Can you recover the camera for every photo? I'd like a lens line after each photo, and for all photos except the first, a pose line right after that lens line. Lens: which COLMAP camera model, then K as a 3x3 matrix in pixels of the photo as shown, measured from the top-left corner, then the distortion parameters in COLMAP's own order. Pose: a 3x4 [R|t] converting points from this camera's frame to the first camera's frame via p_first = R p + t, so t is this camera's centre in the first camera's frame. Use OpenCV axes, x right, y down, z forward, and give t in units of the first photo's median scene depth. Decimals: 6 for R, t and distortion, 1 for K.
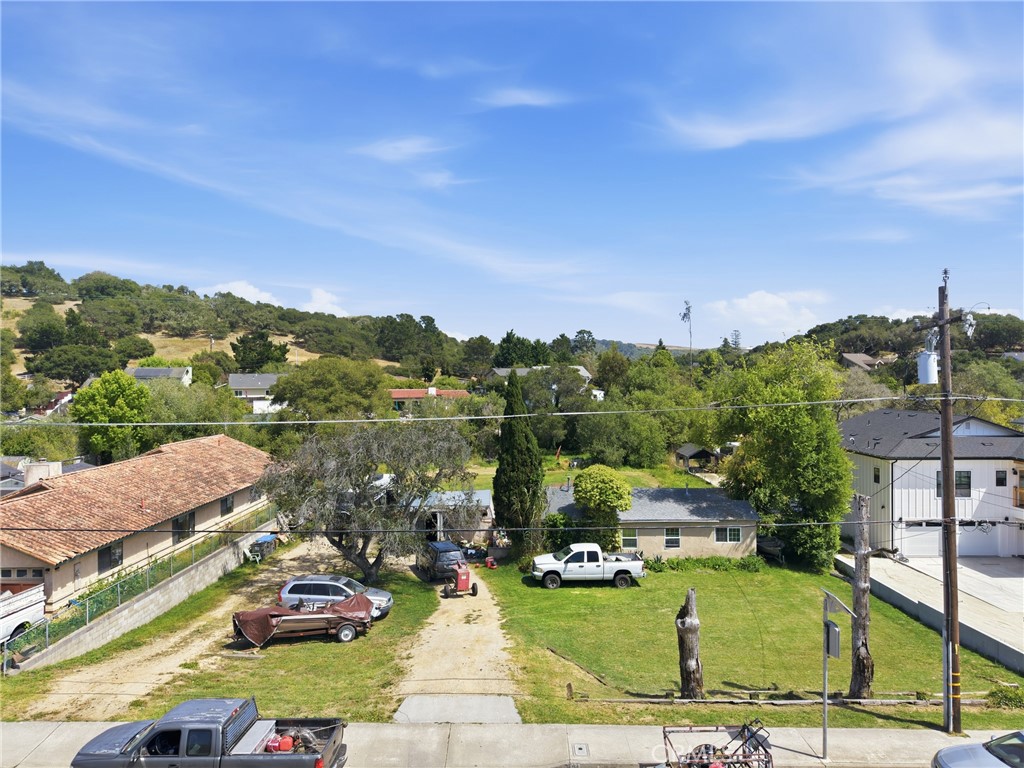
lens RADIAL K [[684.8, 0, 510.6], [0, 684.8, 384.0], [0, 0, 1]] dist [0.023116, -0.022921]
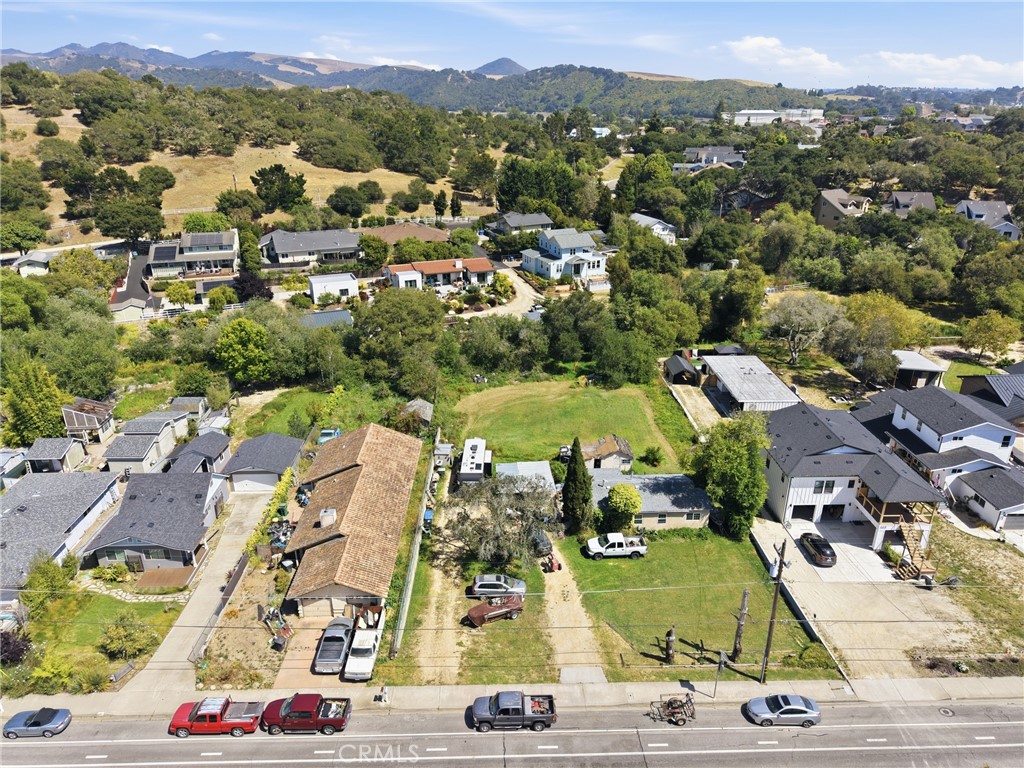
lens RADIAL K [[684.8, 0, 510.6], [0, 684.8, 384.0], [0, 0, 1]] dist [0.023116, -0.022921]
pose [[0.999522, -0.010730, 0.028997, -0.205341], [-0.000960, 0.926635, 0.375961, -0.769371], [-0.030904, -0.375809, 0.926182, -0.506857]]
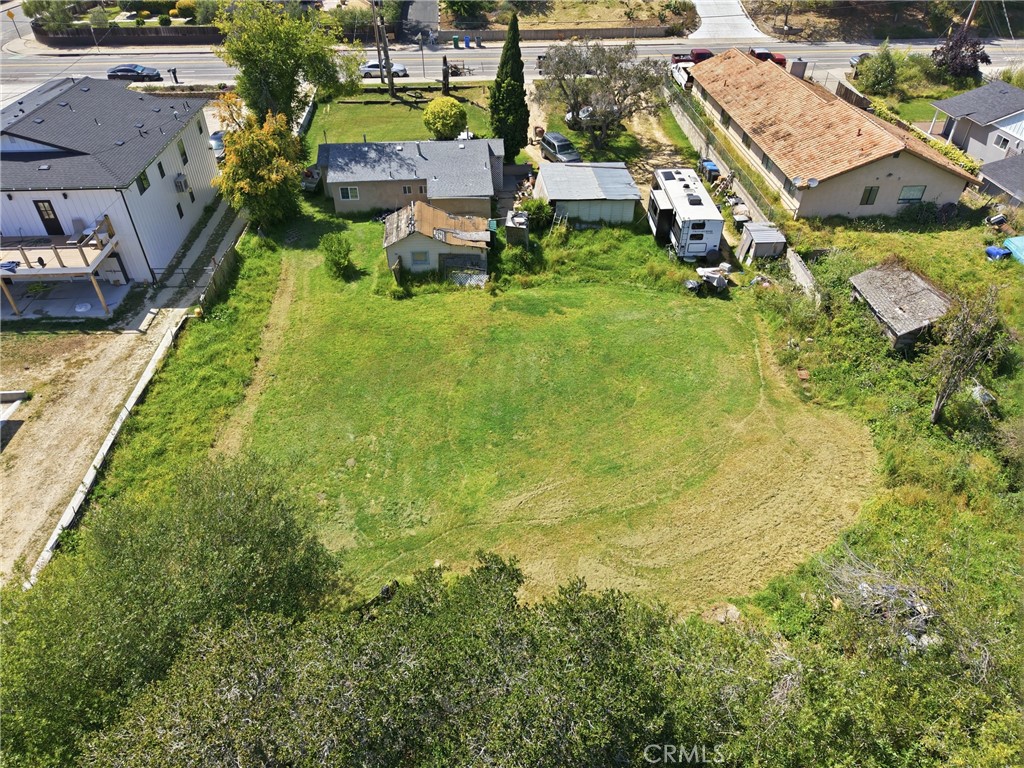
lens RADIAL K [[684.8, 0, 510.6], [0, 684.8, 384.0], [0, 0, 1]] dist [0.023116, -0.022921]
pose [[-0.998019, 0.044016, -0.044941, 0.087399], [0.005996, 0.777734, 0.628565, -0.271024], [0.062619, 0.627051, -0.776457, 2.320528]]
